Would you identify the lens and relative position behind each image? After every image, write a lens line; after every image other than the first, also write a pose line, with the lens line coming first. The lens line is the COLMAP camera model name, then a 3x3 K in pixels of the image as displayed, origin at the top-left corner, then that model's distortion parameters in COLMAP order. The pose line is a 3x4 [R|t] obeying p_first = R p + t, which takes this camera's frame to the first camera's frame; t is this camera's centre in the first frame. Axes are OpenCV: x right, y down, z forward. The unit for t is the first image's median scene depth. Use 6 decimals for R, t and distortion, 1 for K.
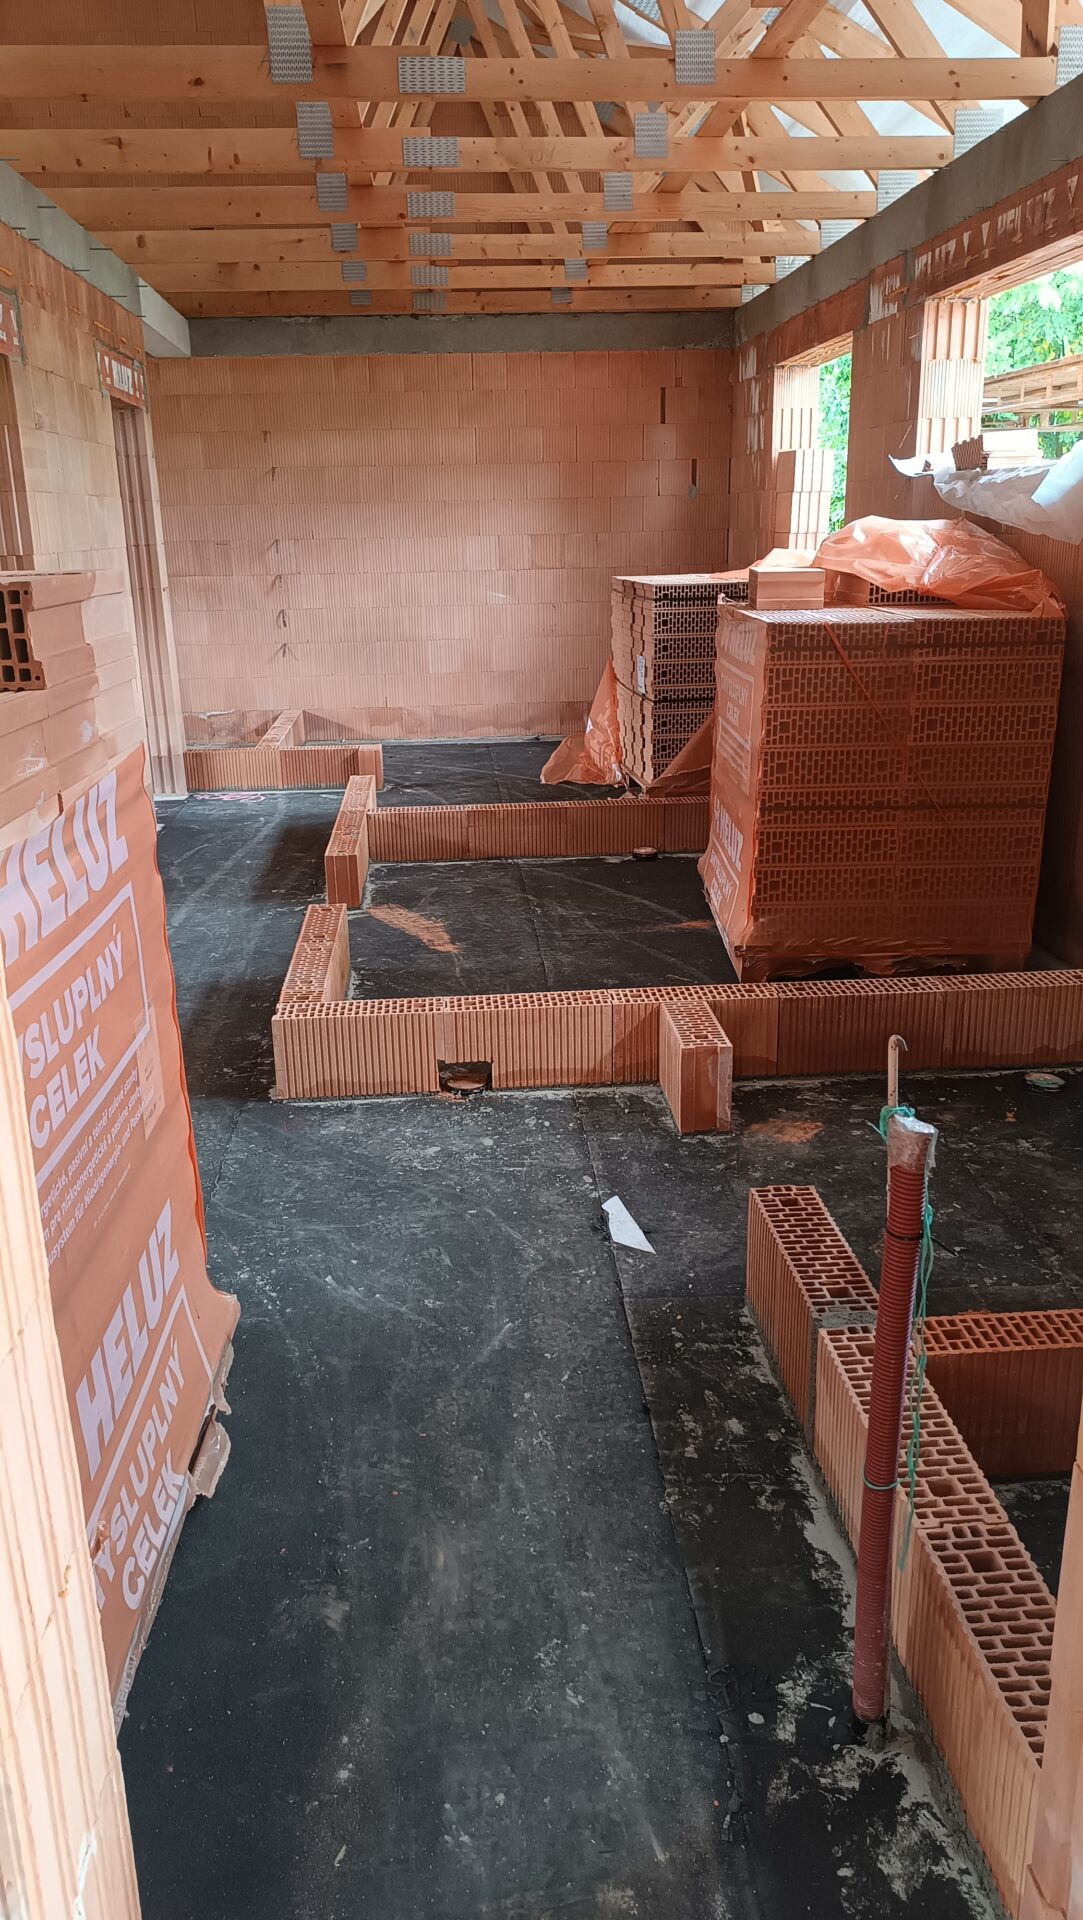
lens RADIAL K [[1366.5, 0, 544.7], [0, 1366.5, 993.5], [0, 0, 1]] dist [0.037099, -0.038564]
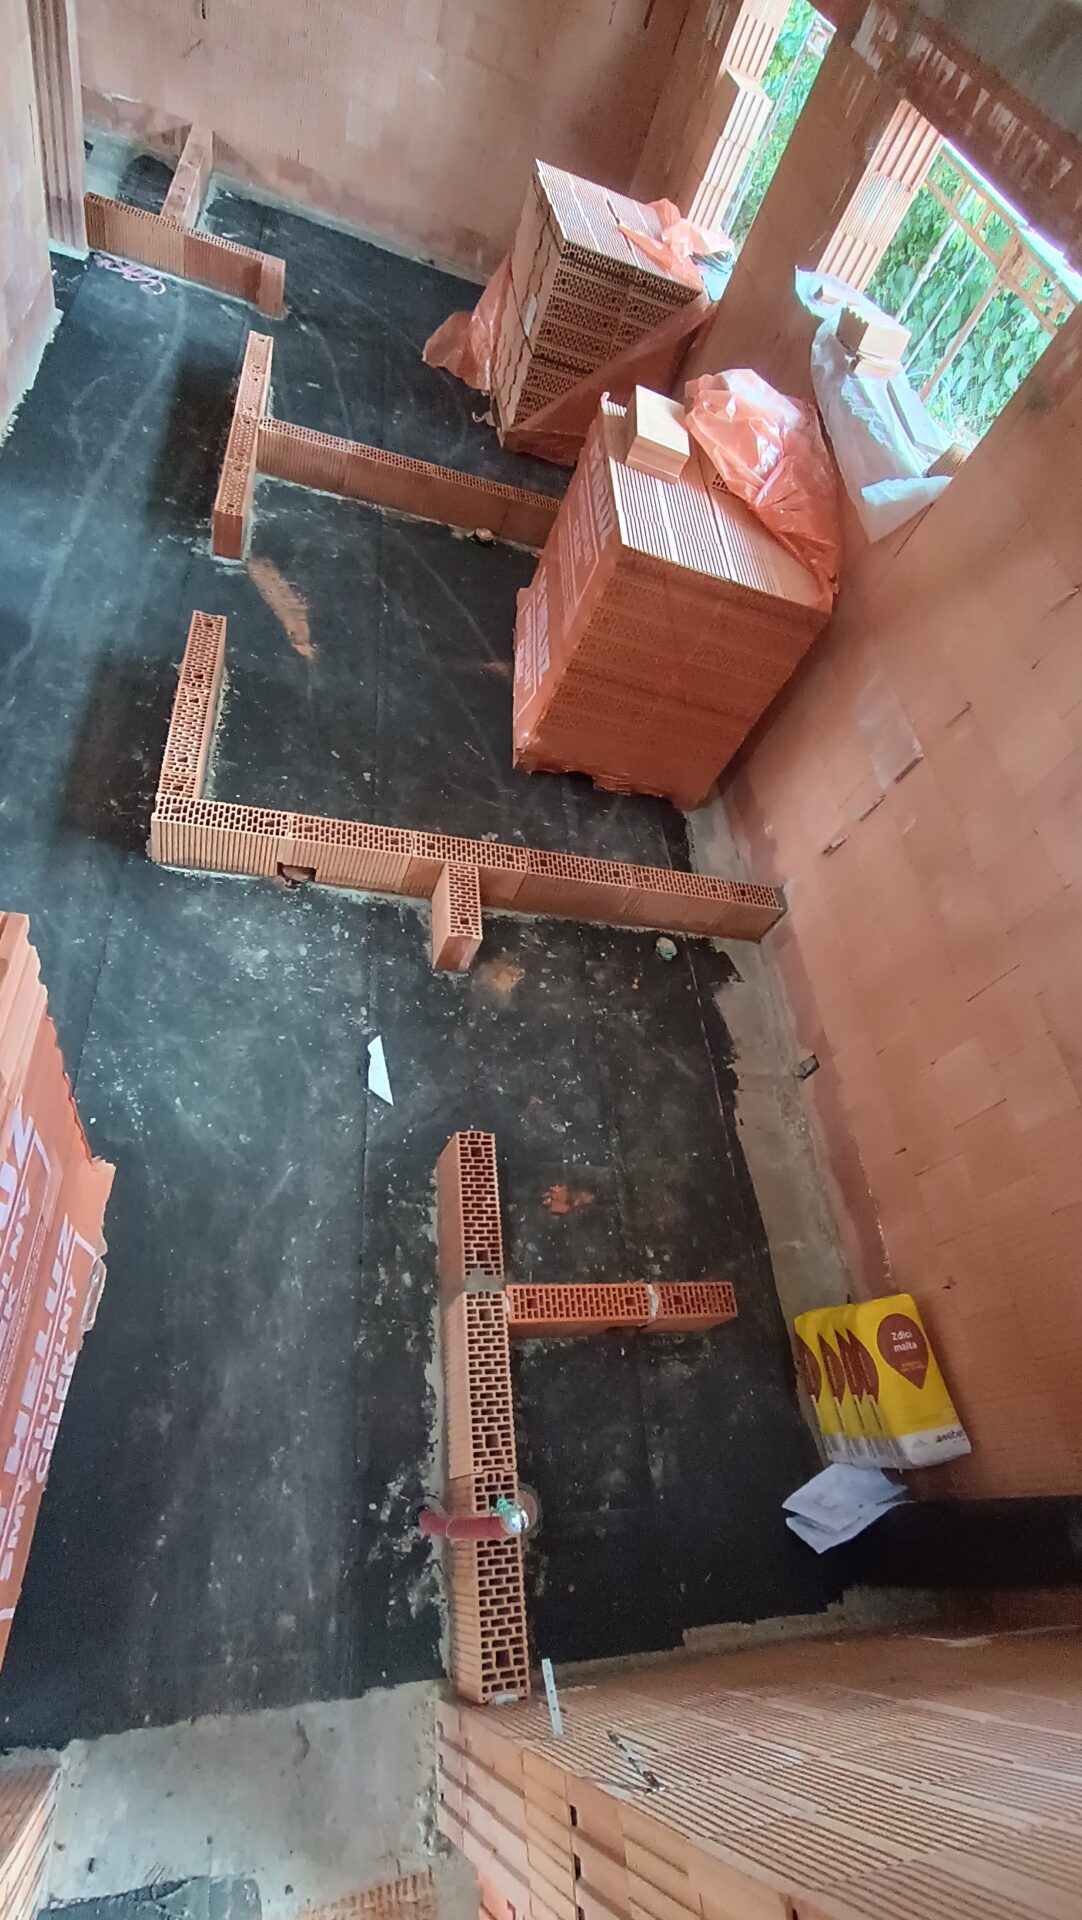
lens RADIAL K [[873.8, 0, 542.0], [0, 873.8, 973.1], [0, 0, 1]] dist [-0.013598, 0.006316]
pose [[0.939252, 0.177969, 0.293483, -0.065756], [-0.320035, 0.763094, 0.561485, -0.439620], [-0.124029, -0.621301, 0.773694, 0.214259]]
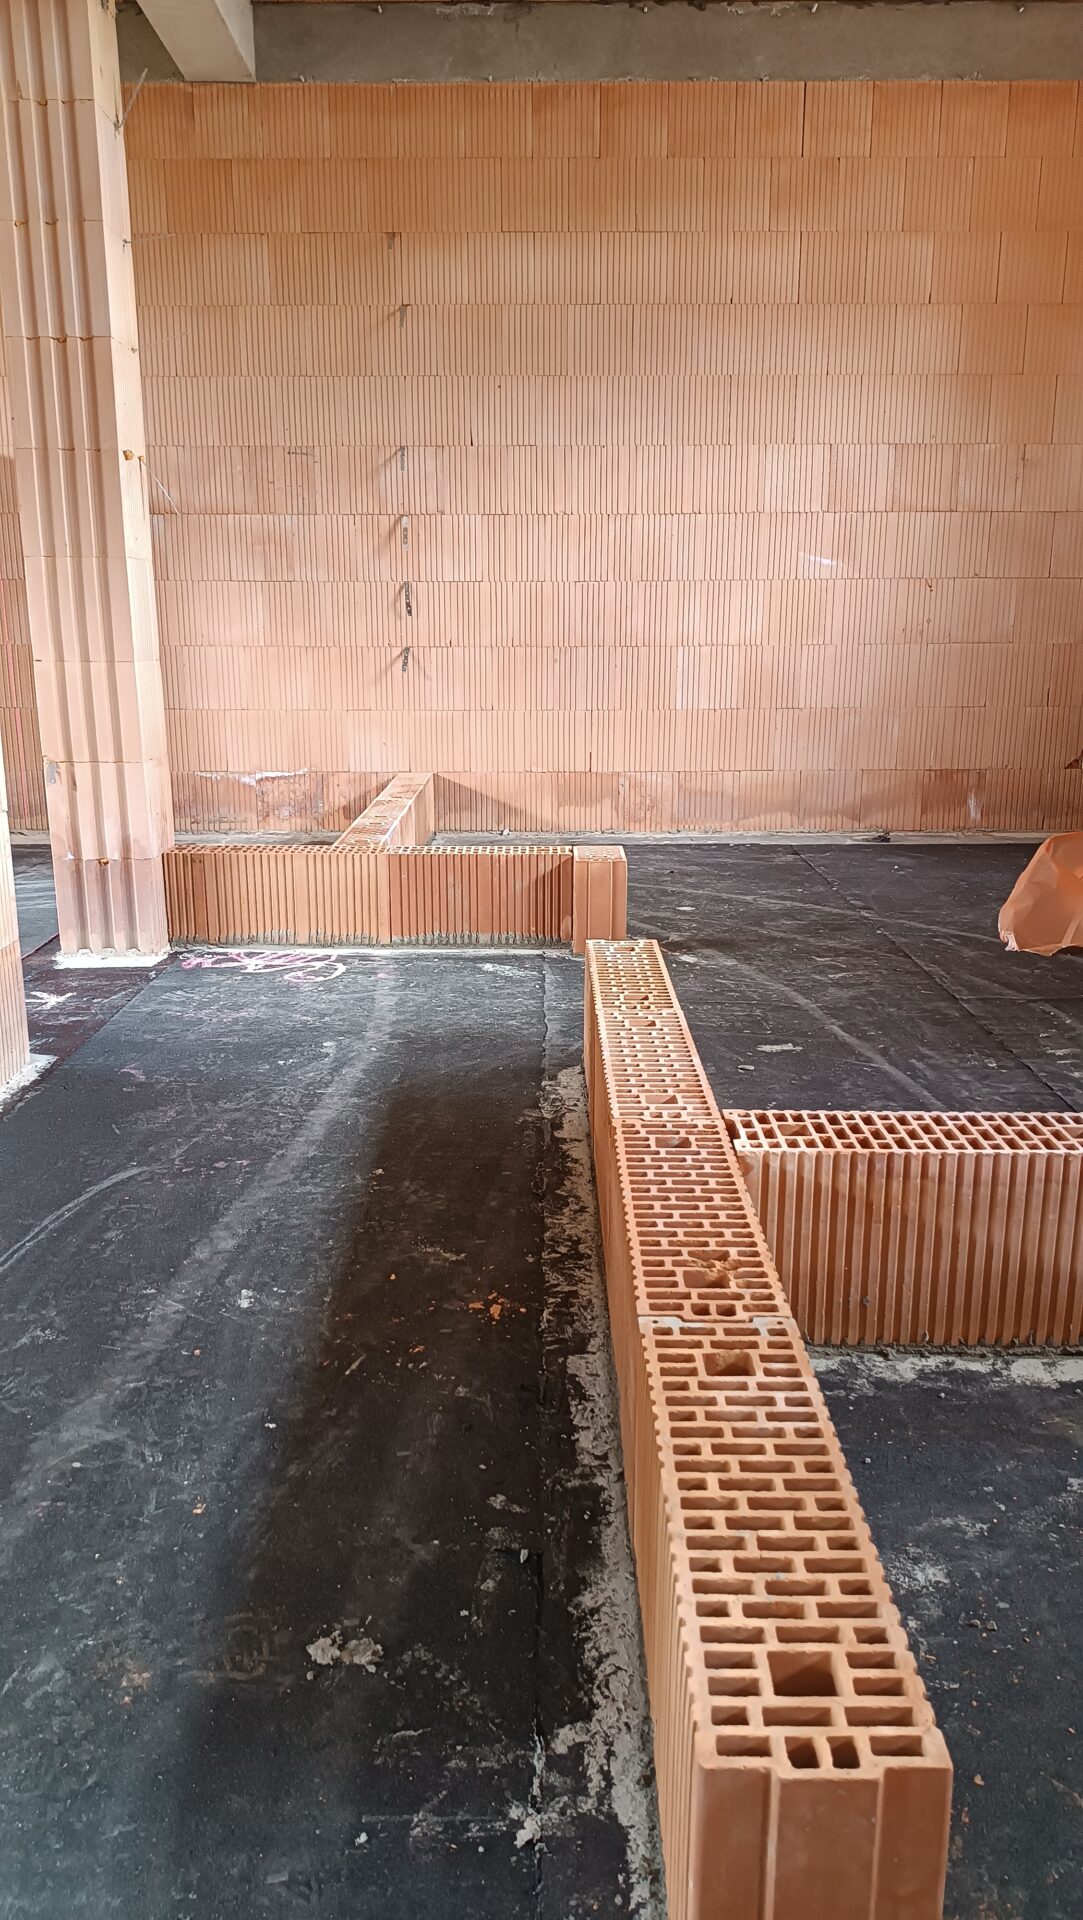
lens RADIAL K [[1366.5, 0, 534.5], [0, 1366.5, 972.1], [0, 0, 1]] dist [0.037099, -0.038564]
pose [[0.996266, 0.037069, -0.077970, -0.243326], [-0.043132, 0.996054, -0.077568, -0.235532], [0.074787, 0.080642, 0.993934, 1.252795]]
